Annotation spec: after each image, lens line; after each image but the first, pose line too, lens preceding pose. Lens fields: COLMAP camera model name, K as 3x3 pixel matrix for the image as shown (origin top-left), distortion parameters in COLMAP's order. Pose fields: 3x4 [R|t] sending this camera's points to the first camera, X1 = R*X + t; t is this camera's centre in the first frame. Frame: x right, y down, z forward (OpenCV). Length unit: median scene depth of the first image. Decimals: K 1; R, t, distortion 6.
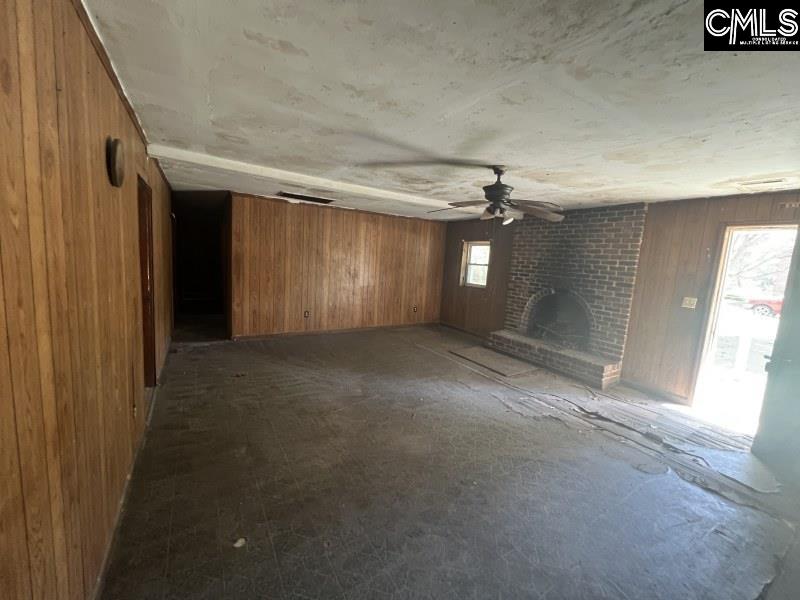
lens RADIAL K [[319.5, 0, 396.8], [0, 319.5, 296.3], [0, 0, 1]] dist [-0.000771, 0.000345]
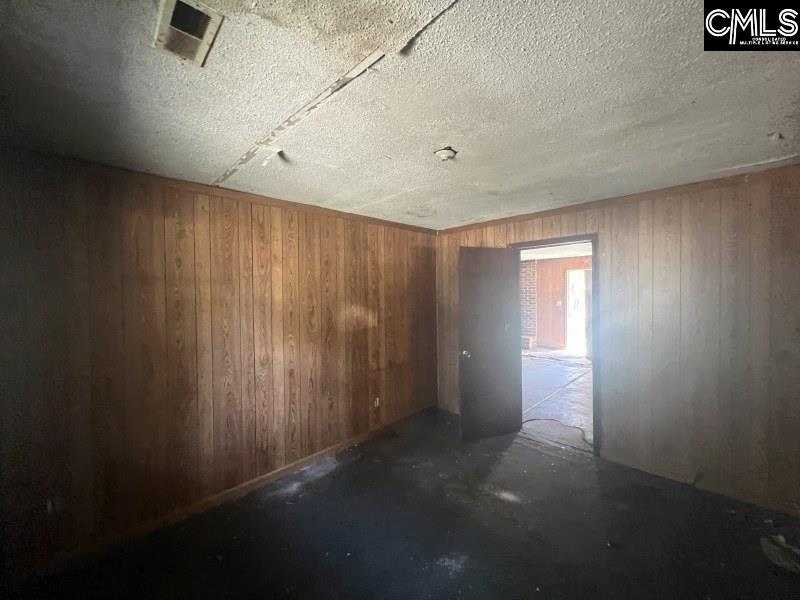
lens RADIAL K [[319.5, 0, 396.0], [0, 319.5, 297.7], [0, 0, 1]] dist [-0.000771, 0.000345]
pose [[0.977926, -0.077692, 0.193969, -0.590885], [0.098100, 0.990348, -0.097913, 0.082628], [-0.184490, 0.114780, 0.976109, -0.915563]]
